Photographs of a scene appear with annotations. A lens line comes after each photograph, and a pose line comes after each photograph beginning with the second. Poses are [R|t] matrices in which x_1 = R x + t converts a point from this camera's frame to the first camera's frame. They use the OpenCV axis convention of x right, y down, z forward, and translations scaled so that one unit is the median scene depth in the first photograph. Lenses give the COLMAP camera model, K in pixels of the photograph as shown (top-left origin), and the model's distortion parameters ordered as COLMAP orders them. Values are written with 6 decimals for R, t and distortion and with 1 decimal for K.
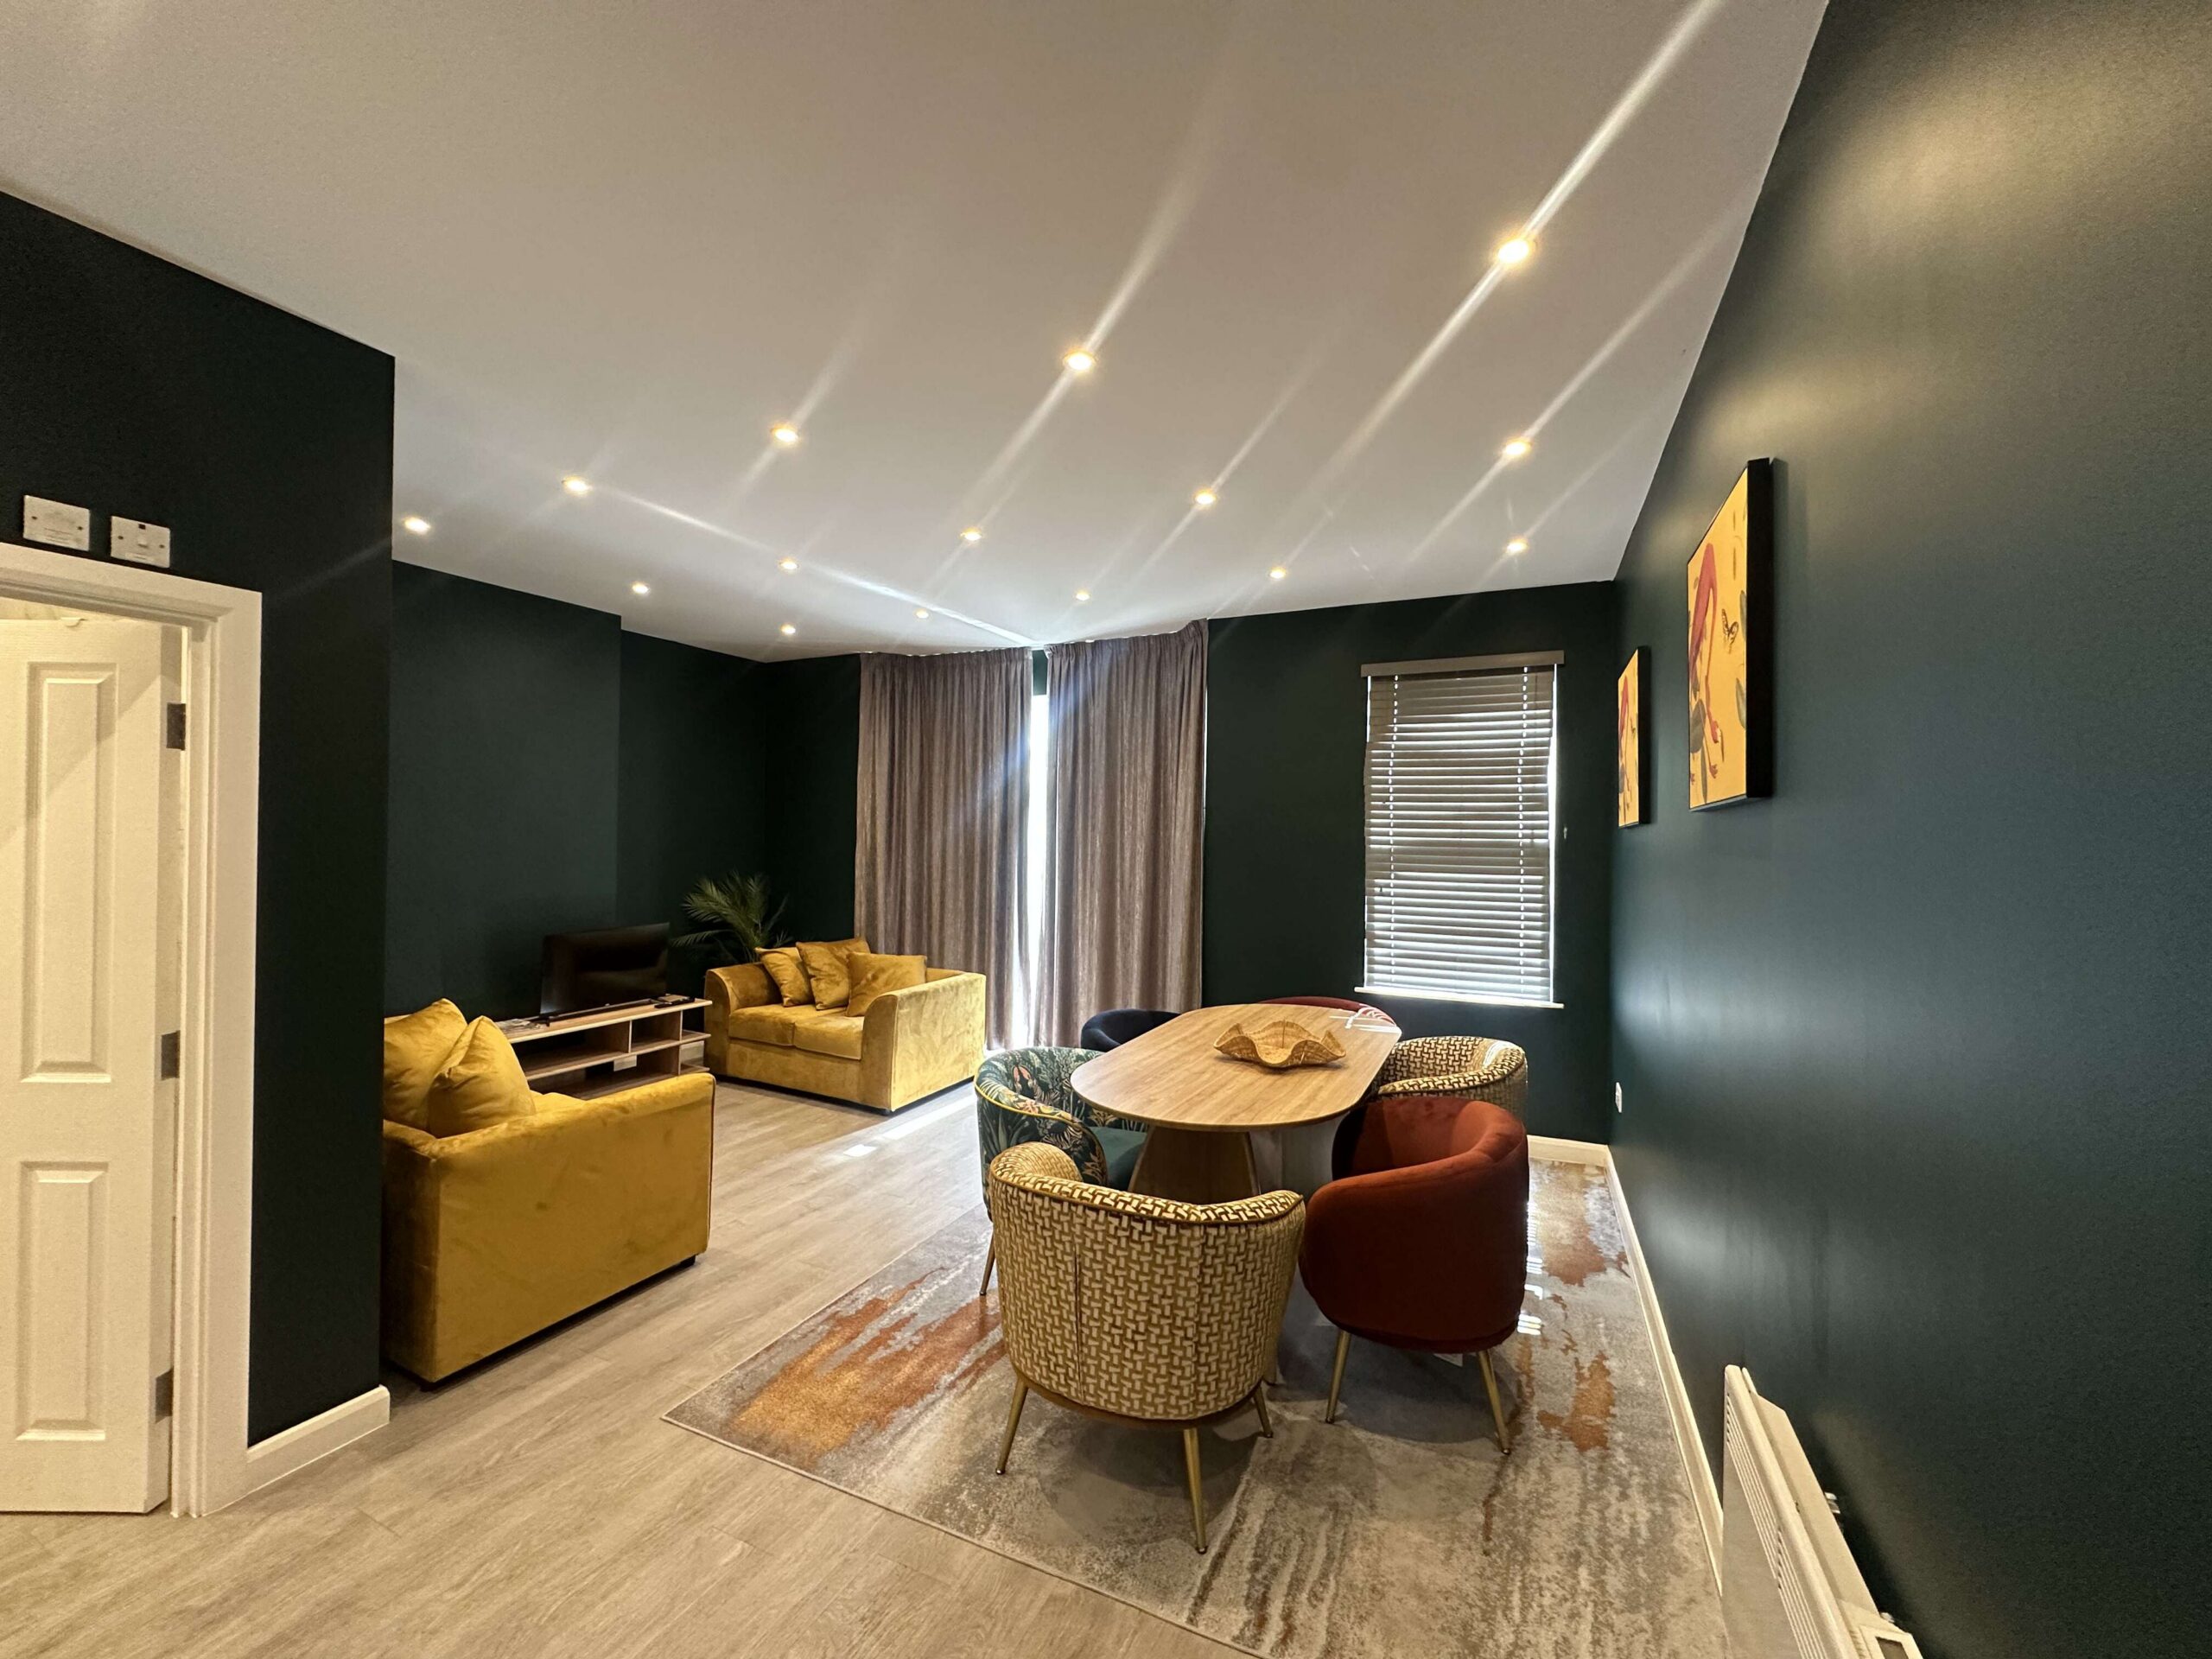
lens RADIAL K [[882.5, 0, 1106.1], [0, 882.5, 827.1], [0, 0, 1]] dist [-0.001922, 0.000478]
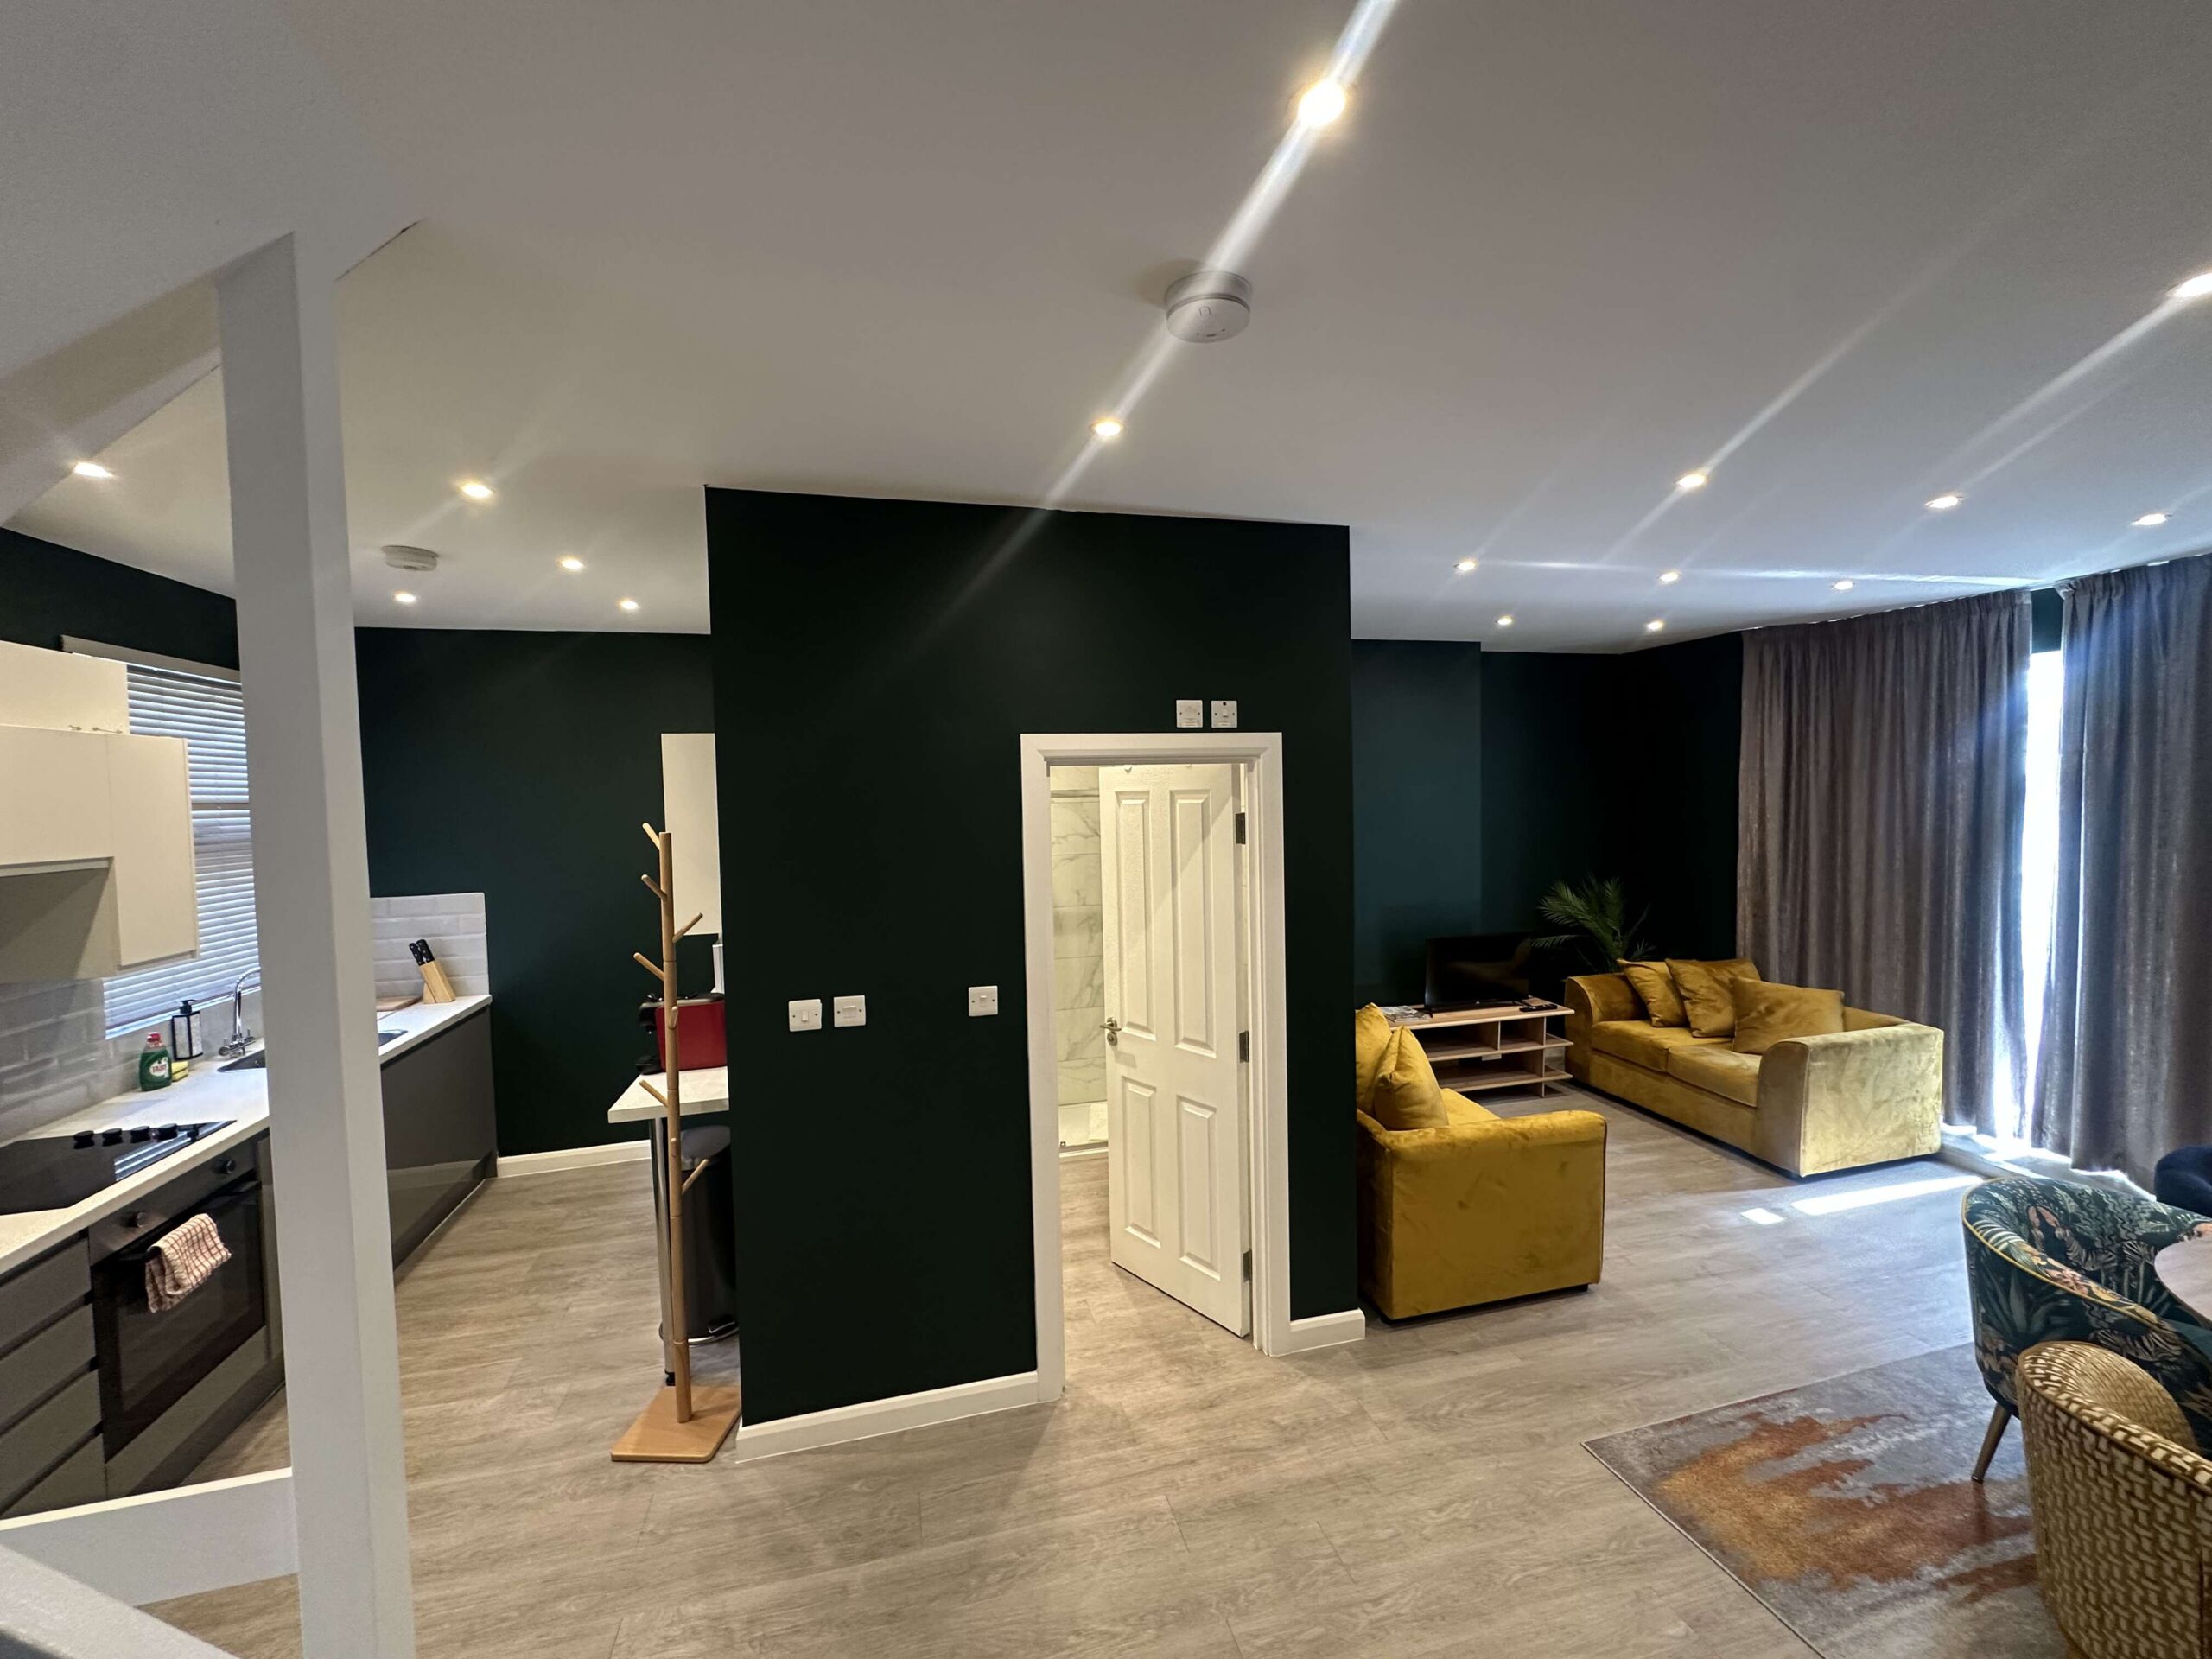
lens RADIAL K [[882.5, 0, 1102.5], [0, 882.5, 828.4], [0, 0, 1]] dist [-0.001922, 0.000478]
pose [[0.645742, 0.006484, -0.763528, -0.048452], [0.035856, 0.998603, 0.038805, -0.129571], [0.762713, -0.052434, 0.644608, -0.098058]]
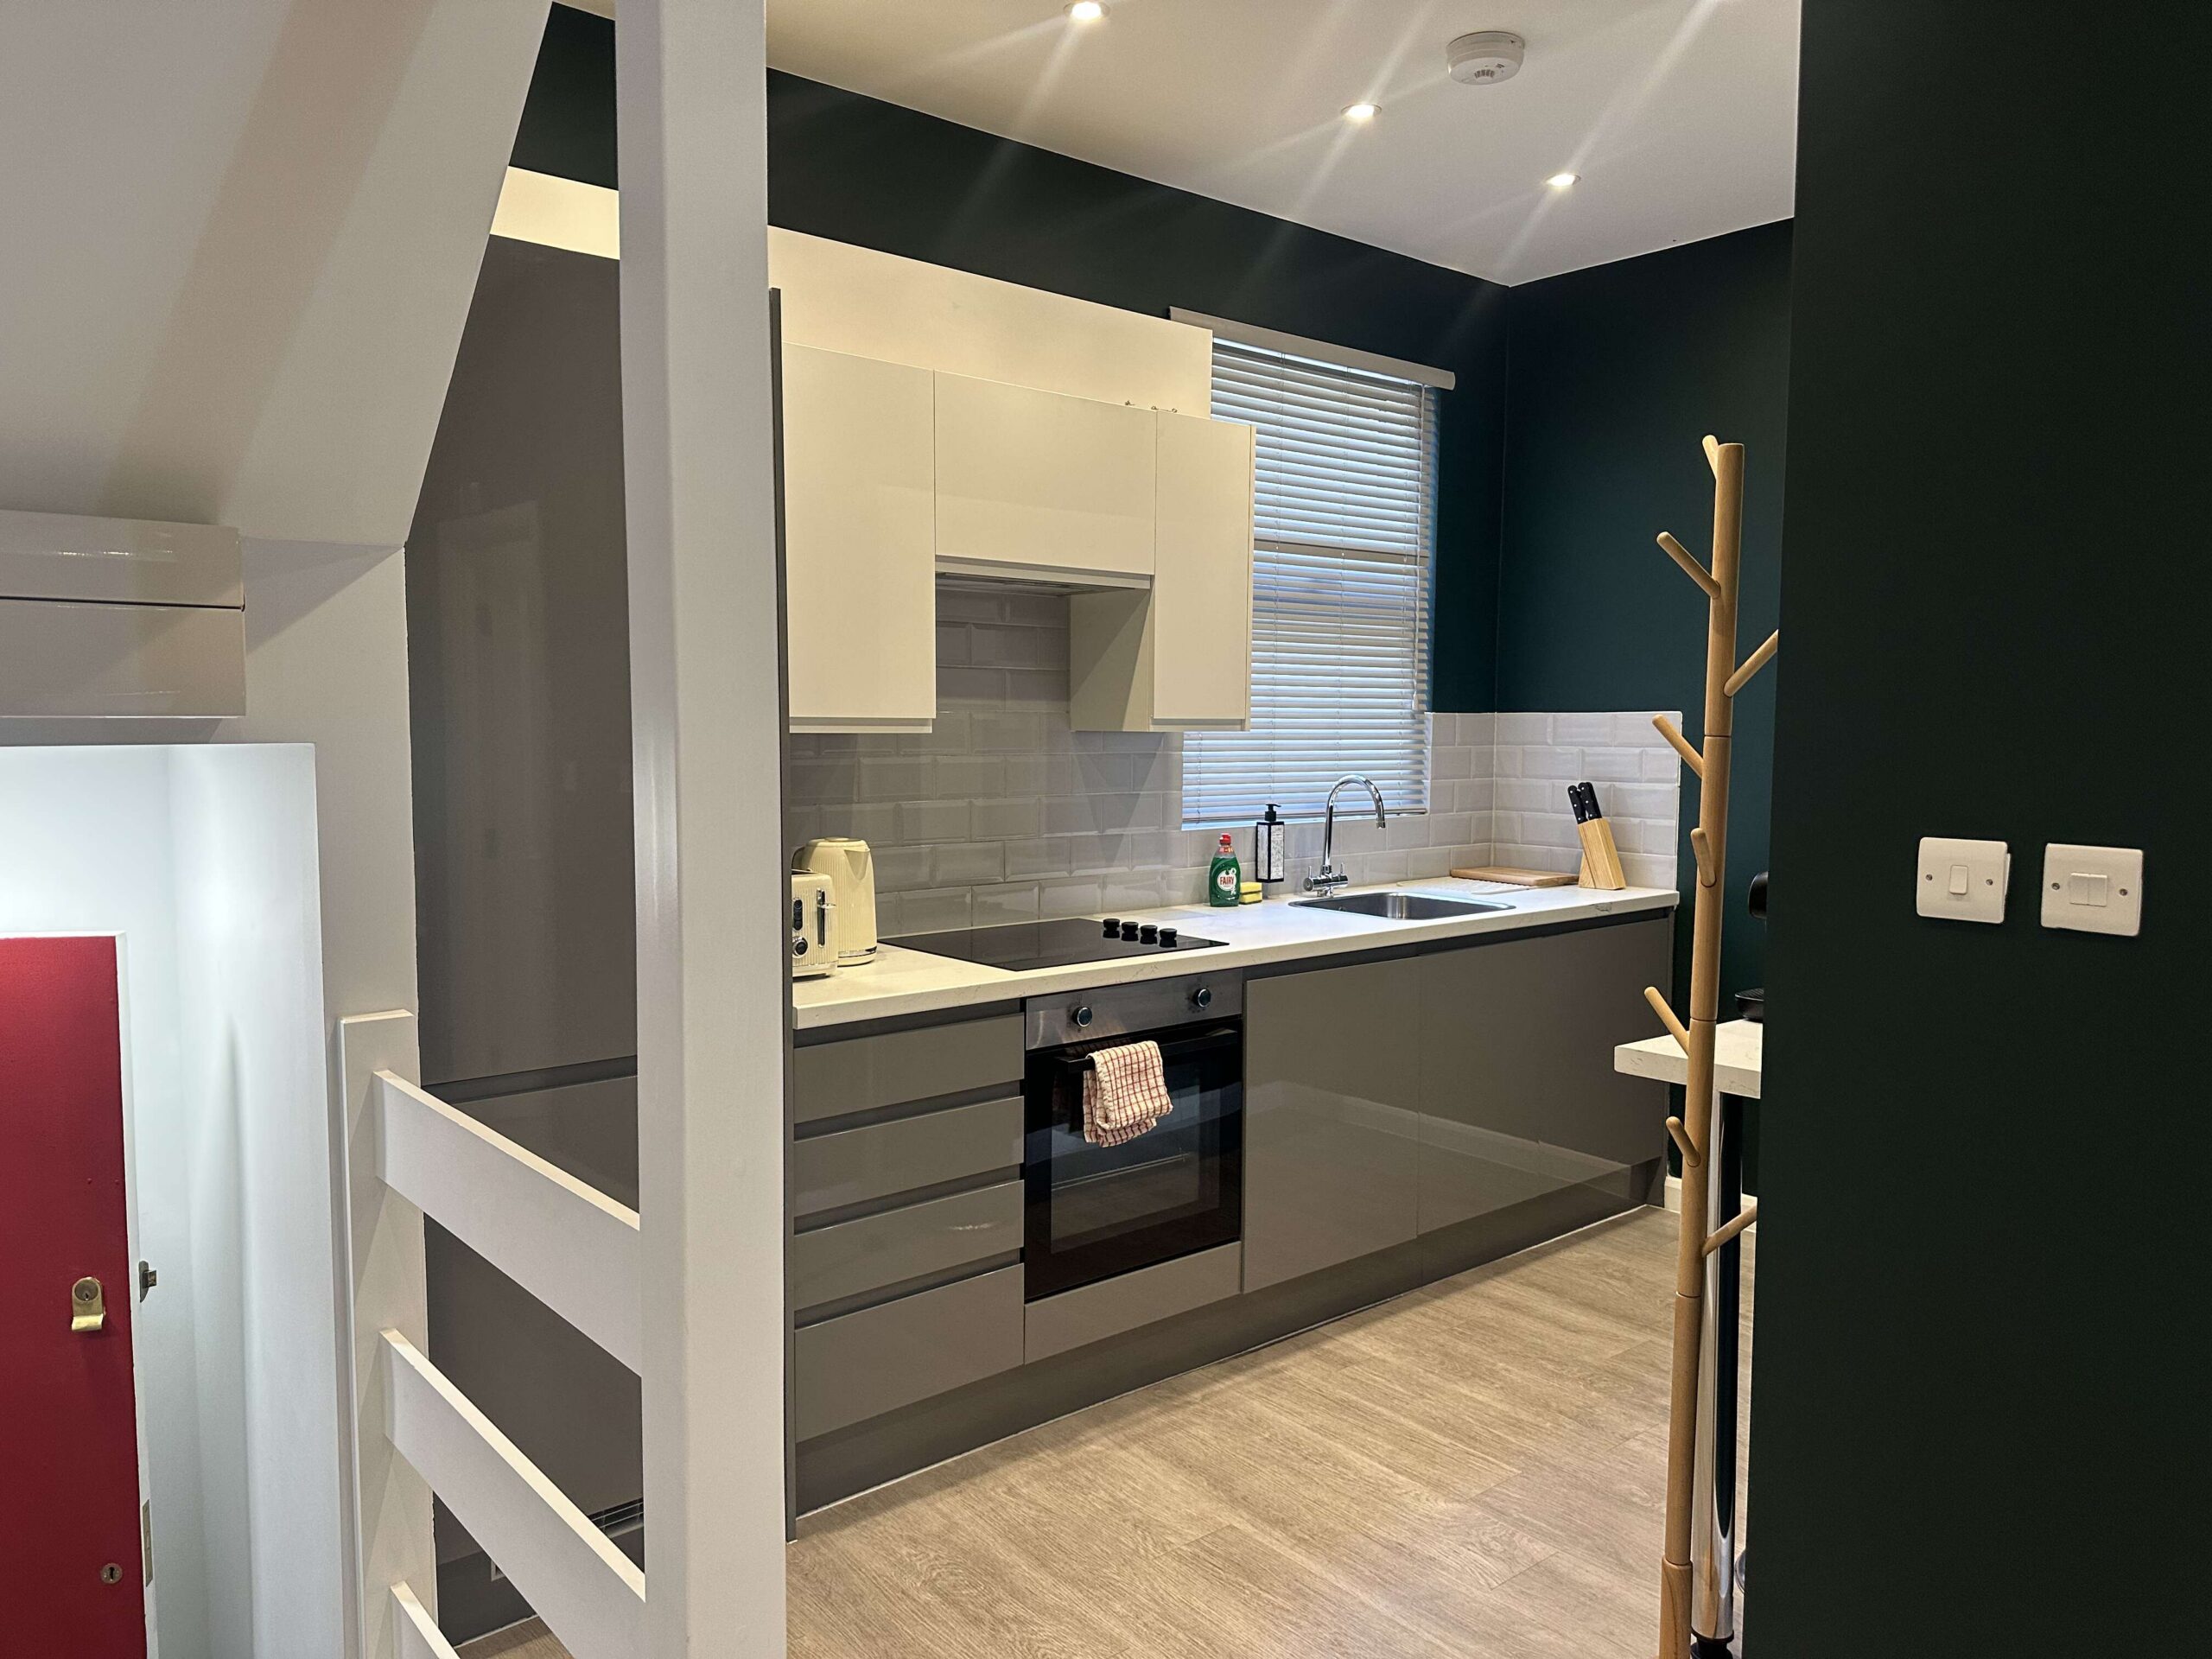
lens RADIAL K [[1562.9, 0, 1075.0], [0, 1562.9, 816.3], [0, 0, 1]] dist [0.051020, -0.053794]
pose [[-0.425334, 0.045371, -0.903898, -0.242947], [-0.001269, 0.998712, 0.050727, 0.032634], [0.905035, 0.022723, -0.424729, 0.194703]]
